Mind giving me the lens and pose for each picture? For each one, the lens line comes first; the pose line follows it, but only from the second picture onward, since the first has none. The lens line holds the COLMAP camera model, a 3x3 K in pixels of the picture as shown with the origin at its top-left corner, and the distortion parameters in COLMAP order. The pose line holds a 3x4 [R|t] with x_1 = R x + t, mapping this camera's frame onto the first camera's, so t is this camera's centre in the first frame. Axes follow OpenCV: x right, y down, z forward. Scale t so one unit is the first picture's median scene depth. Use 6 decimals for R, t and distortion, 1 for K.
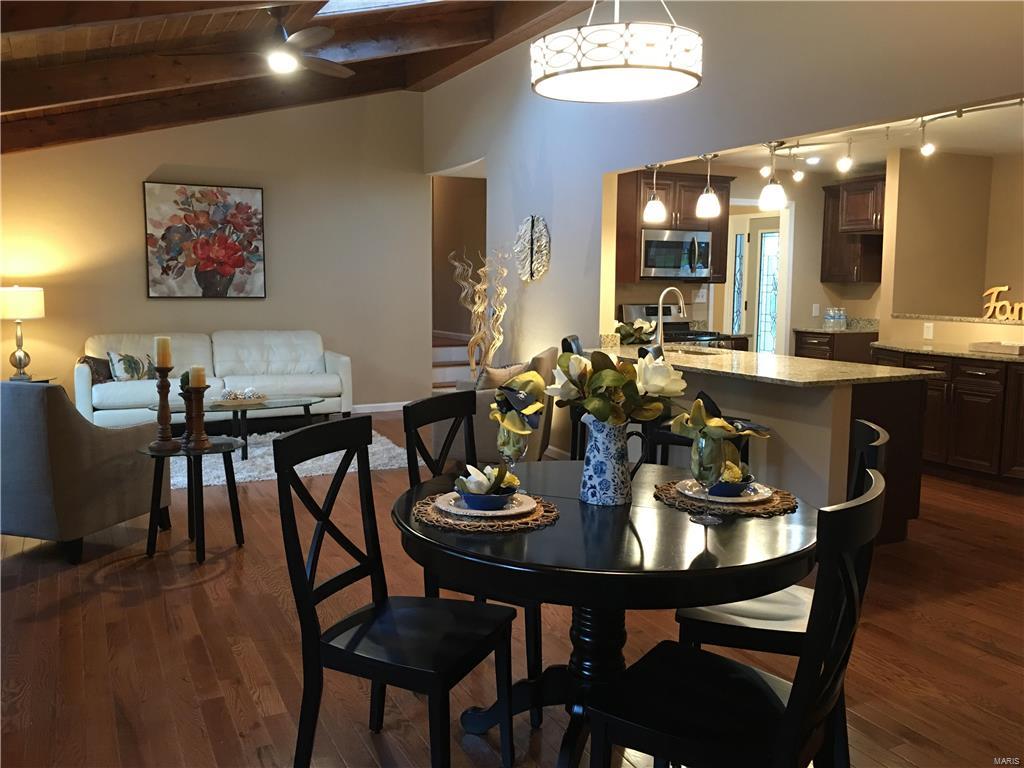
lens RADIAL K [[870.8, 0, 513.2], [0, 870.8, 377.2], [0, 0, 1]] dist [0.076752, -0.113836]
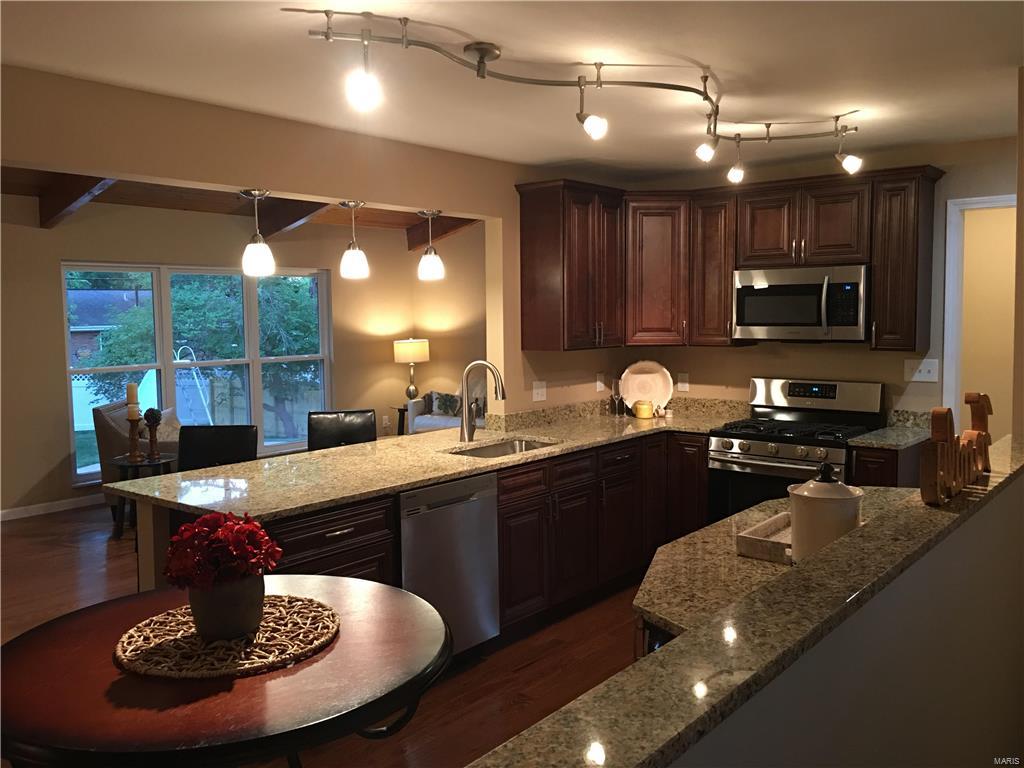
lens RADIAL K [[870.8, 0, 509.3], [0, 870.8, 374.5], [0, 0, 1]] dist [0.076752, -0.113836]
pose [[0.401424, 0.055885, -0.914186, 0.825295], [-0.088269, 0.995851, 0.022118, -0.101265], [0.911629, 0.071816, 0.404691, 0.655956]]
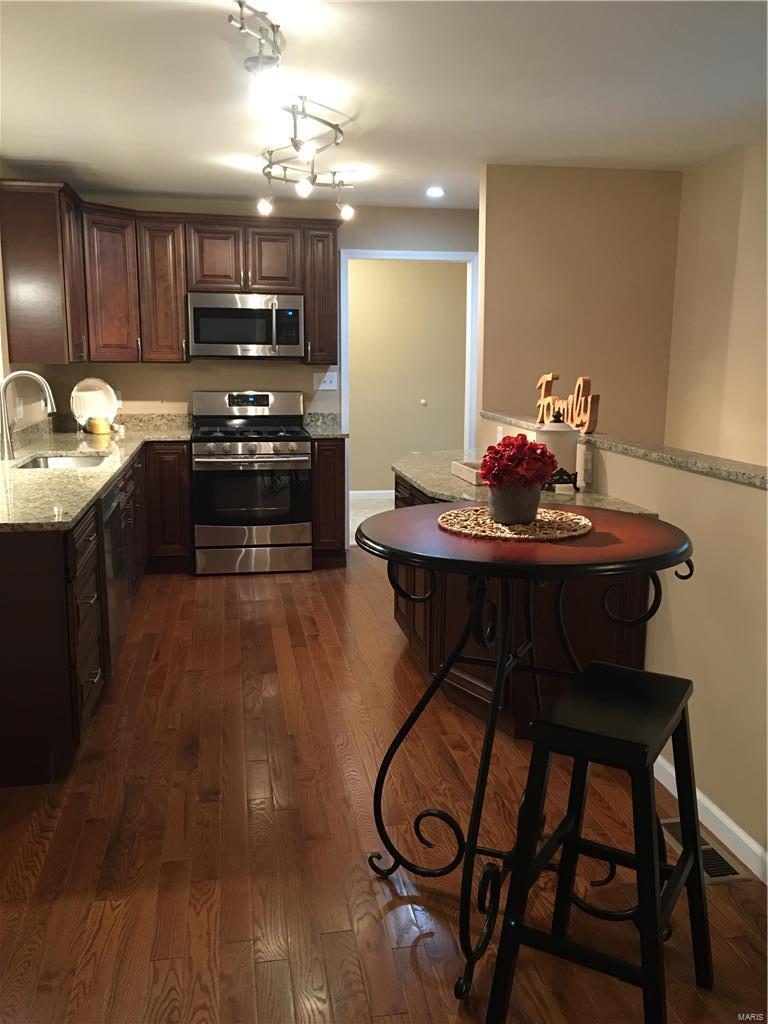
lens RADIAL K [[870.8, 0, 384.5], [0, 870.8, 509.2], [0, 0, 1]] dist [0.076752, -0.113836]
pose [[0.959531, 0.049195, -0.277274, 0.618368], [-0.031777, 0.997249, 0.066966, -0.043500], [0.279806, -0.055445, 0.958454, 0.352379]]
